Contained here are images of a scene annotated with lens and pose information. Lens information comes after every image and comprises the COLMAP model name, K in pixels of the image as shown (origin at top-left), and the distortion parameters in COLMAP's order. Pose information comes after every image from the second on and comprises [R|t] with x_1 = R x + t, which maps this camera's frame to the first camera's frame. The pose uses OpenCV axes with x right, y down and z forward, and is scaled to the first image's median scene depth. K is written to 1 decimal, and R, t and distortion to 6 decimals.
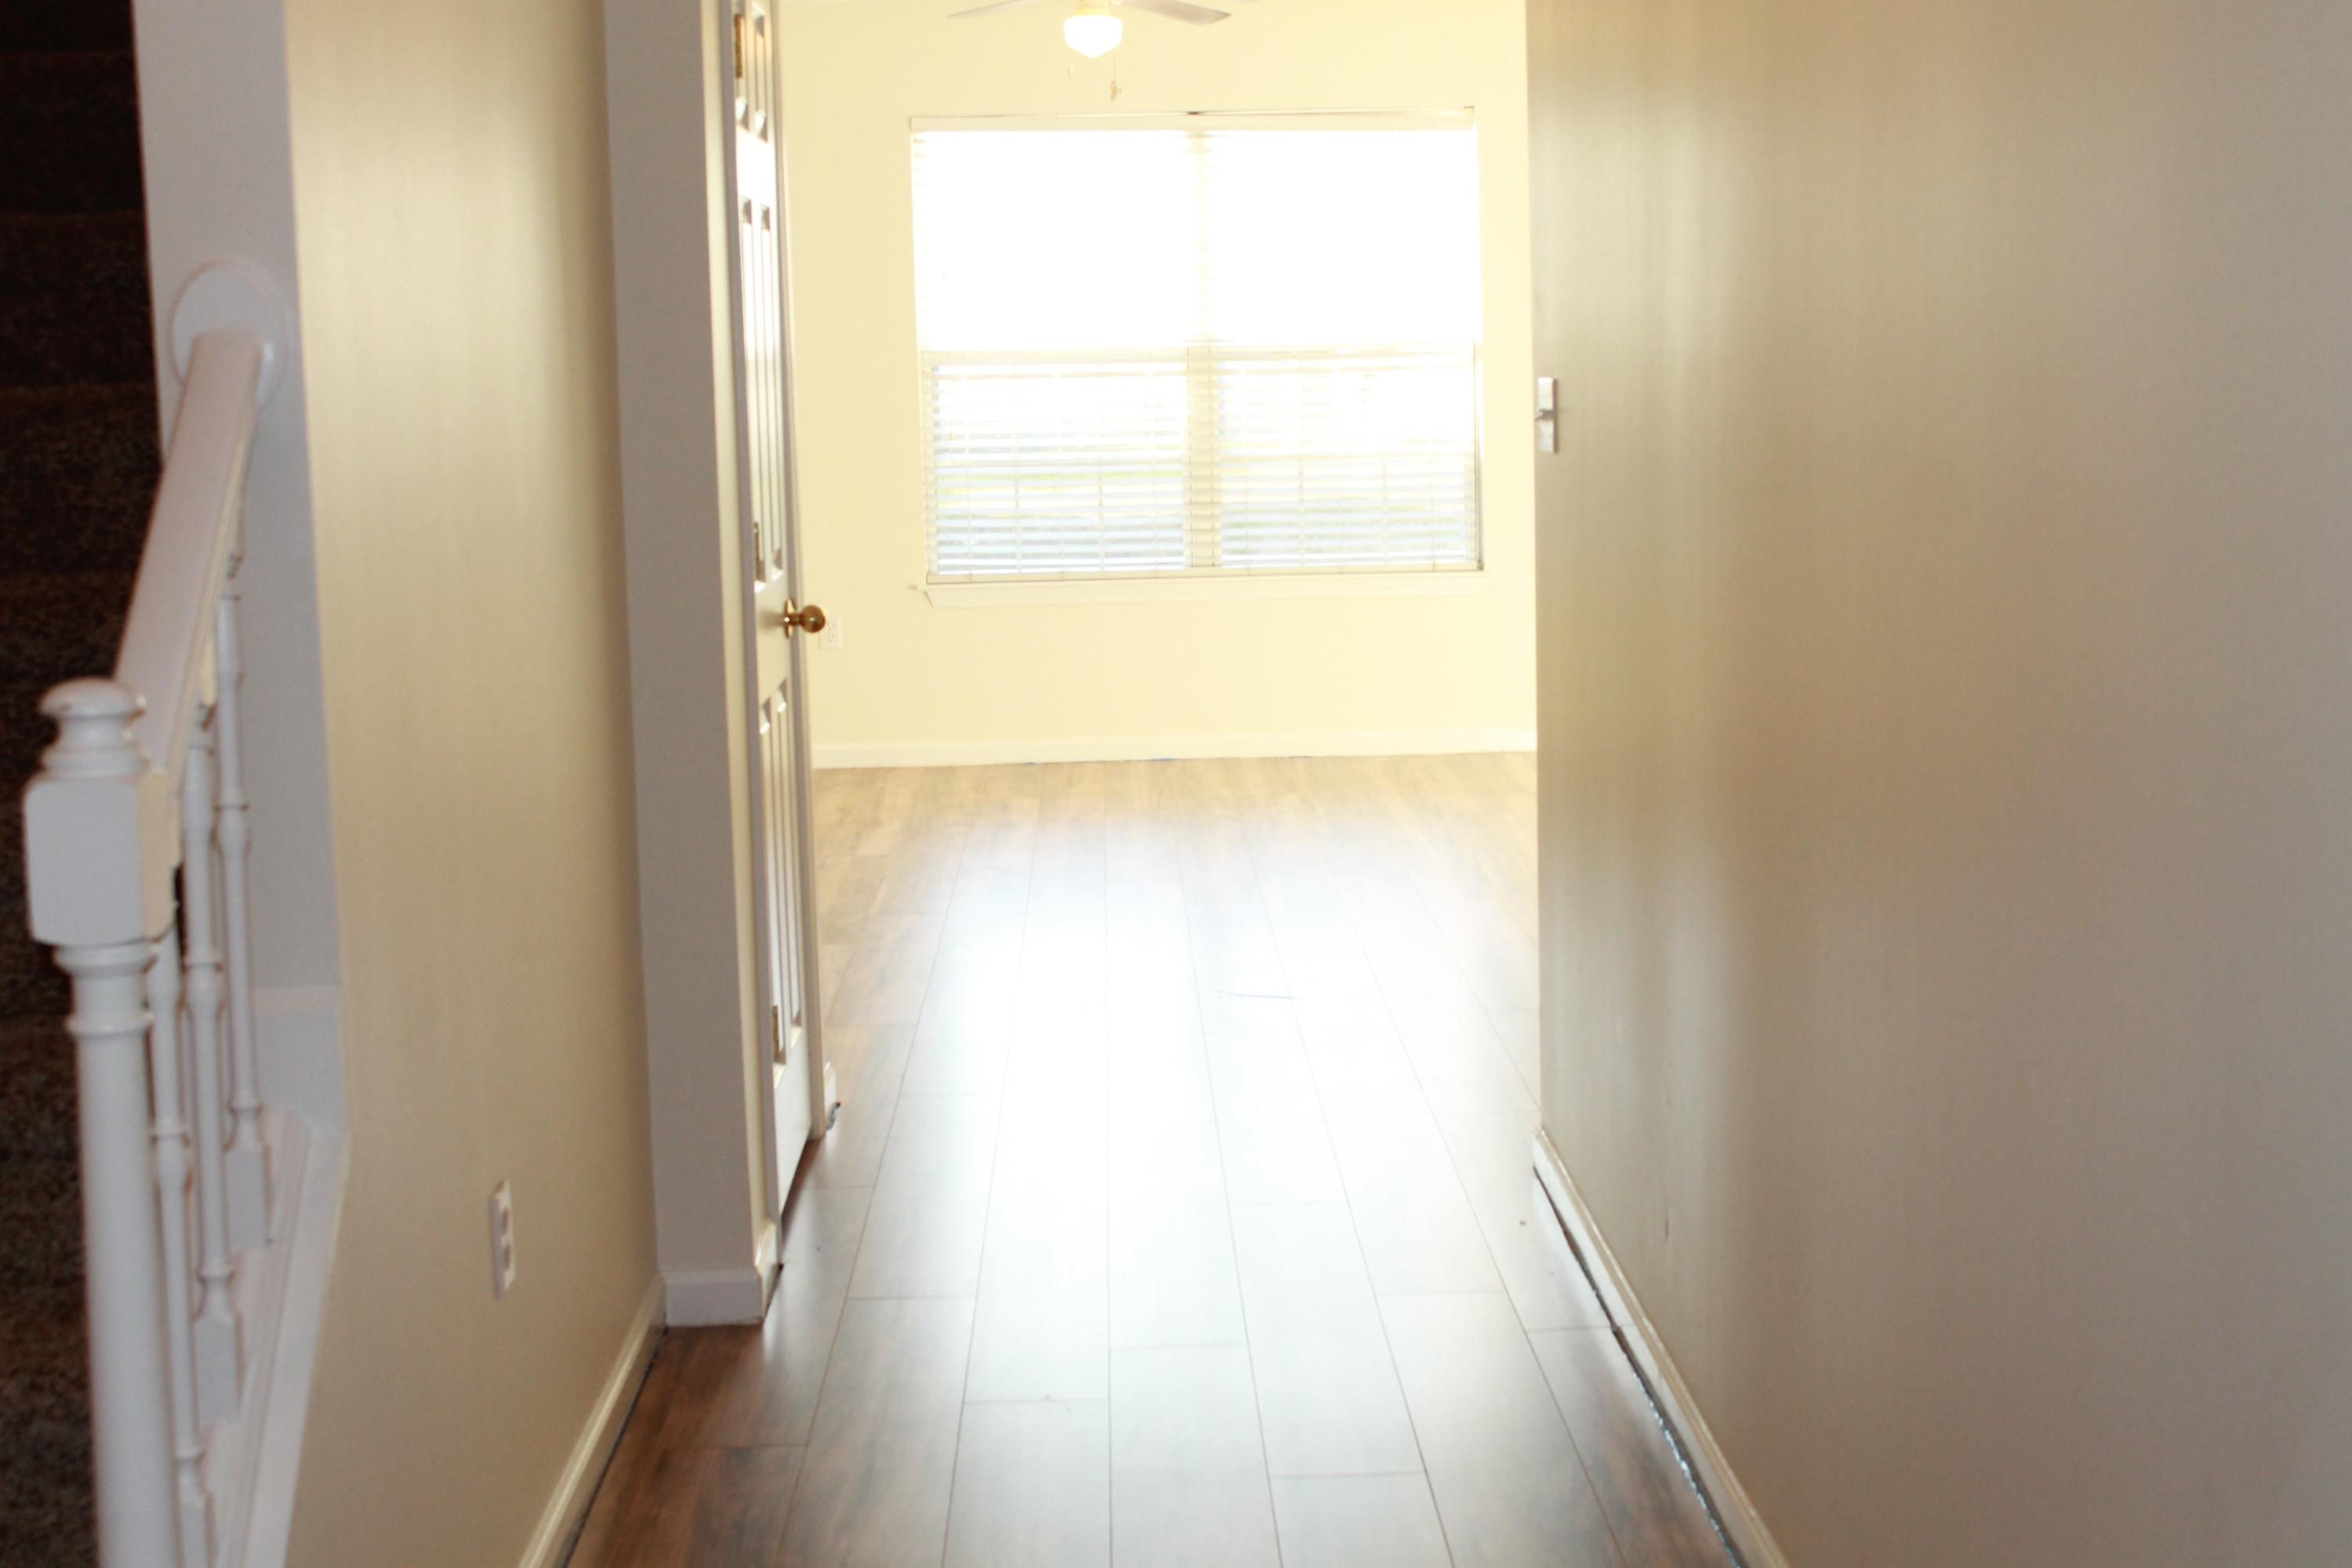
lens RADIAL K [[3837.1, 0, 1176.0], [0, 3837.1, 784.0], [0, 0, 1]] dist [-0.011543, -0.011685]
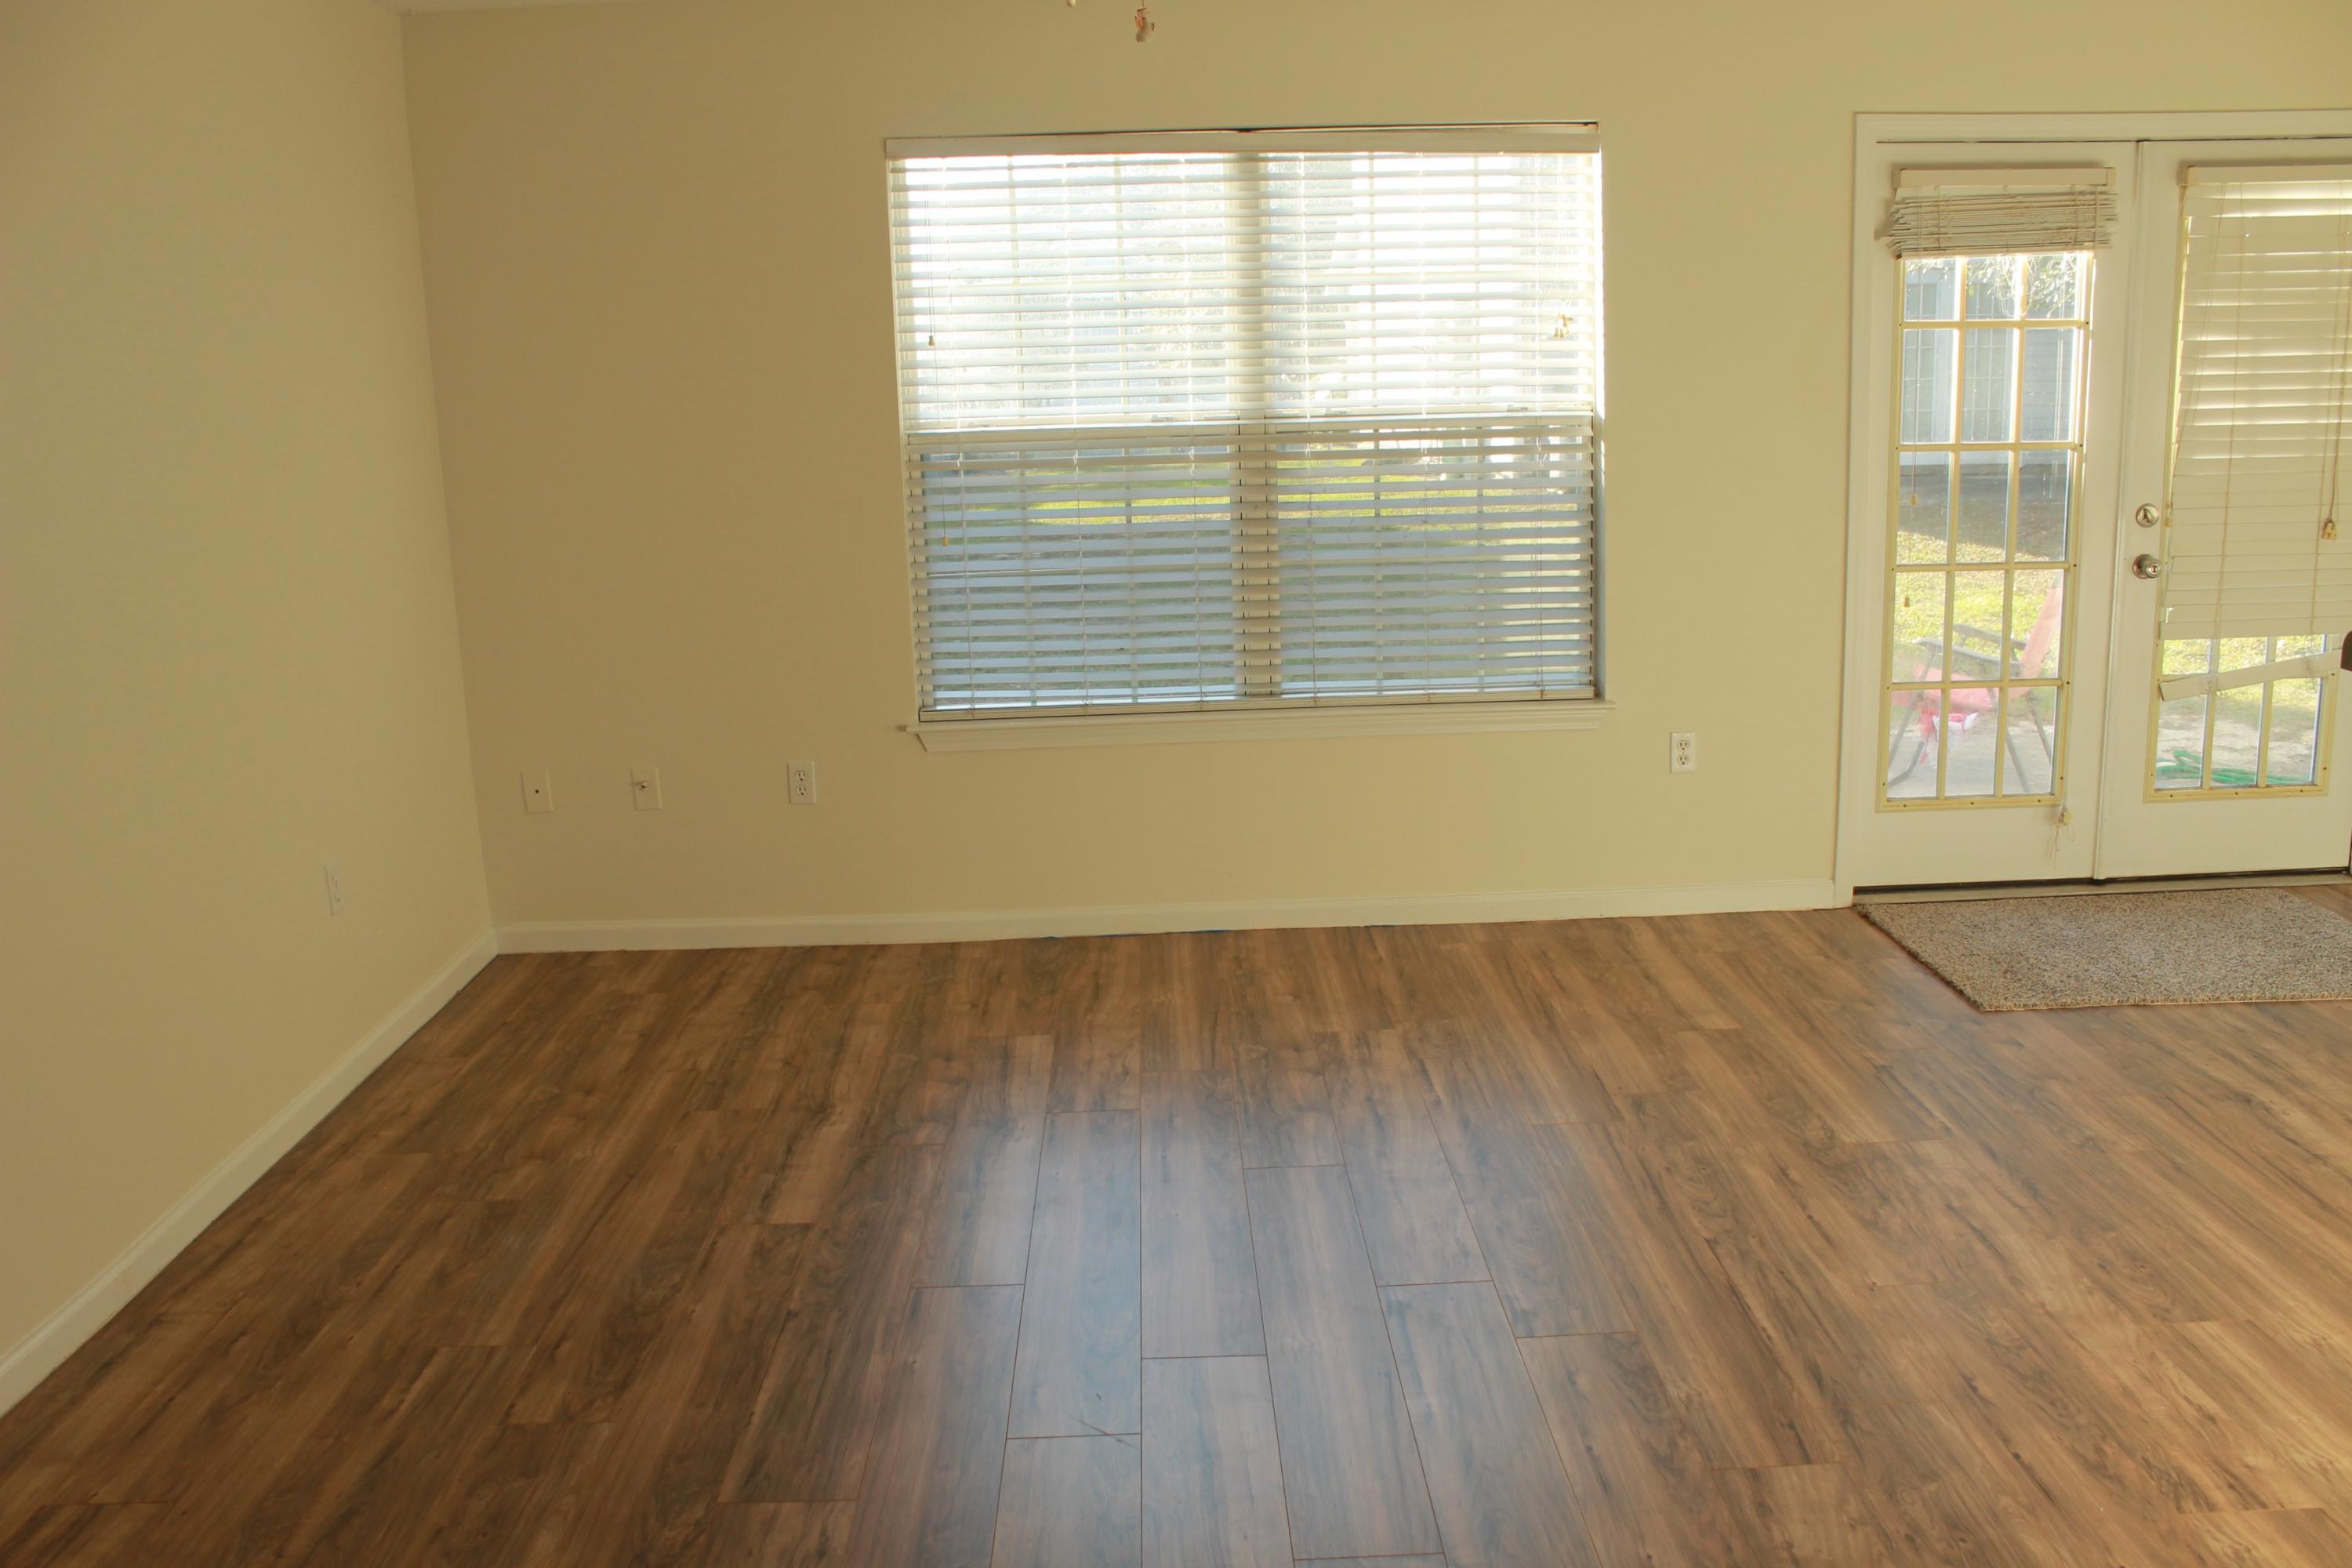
lens RADIAL K [[1997.4, 0, 1178.8], [0, 1997.4, 830.0], [0, 0, 1]] dist [-0.171481, 0.154767]
pose [[0.999955, -0.009108, -0.002732, -0.009001], [0.009346, 0.994326, 0.105966, -0.073794], [0.001751, -0.105986, 0.994366, 0.578866]]
